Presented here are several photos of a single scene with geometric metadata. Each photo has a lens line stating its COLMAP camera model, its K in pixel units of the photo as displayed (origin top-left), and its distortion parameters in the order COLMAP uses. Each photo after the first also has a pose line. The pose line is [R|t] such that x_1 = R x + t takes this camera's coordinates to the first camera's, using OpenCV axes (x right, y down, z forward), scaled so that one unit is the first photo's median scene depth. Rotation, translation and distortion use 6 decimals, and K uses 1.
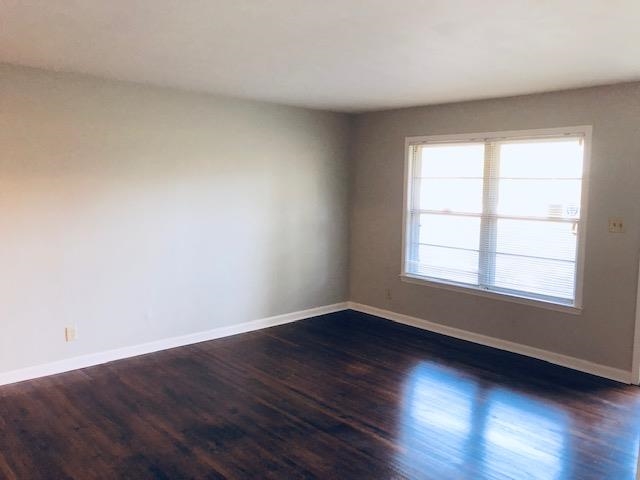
lens RADIAL K [[535.0, 0, 320.0], [0, 535.0, 240.0], [0, 0, 1]] dist [0.082488, -0.085444]
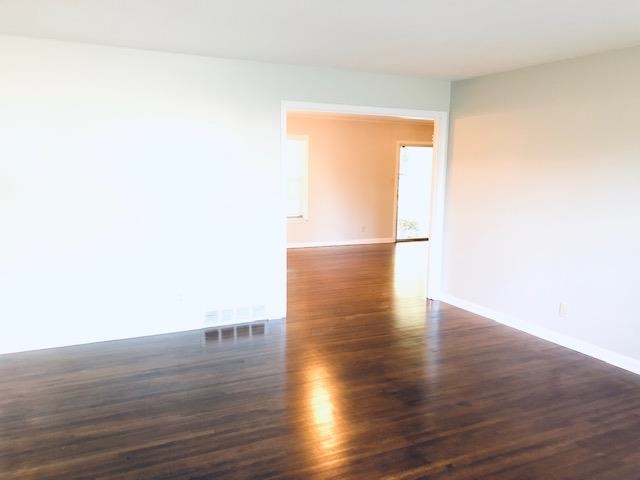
lens RADIAL K [[535.0, 0, 320.0], [0, 535.0, 240.0], [0, 0, 1]] dist [0.082488, -0.085444]
pose [[-0.286029, 0.113301, -0.951499, 0.732611], [-0.129736, 0.979263, 0.155606, -0.067169], [0.949398, 0.167951, -0.265398, 0.928494]]
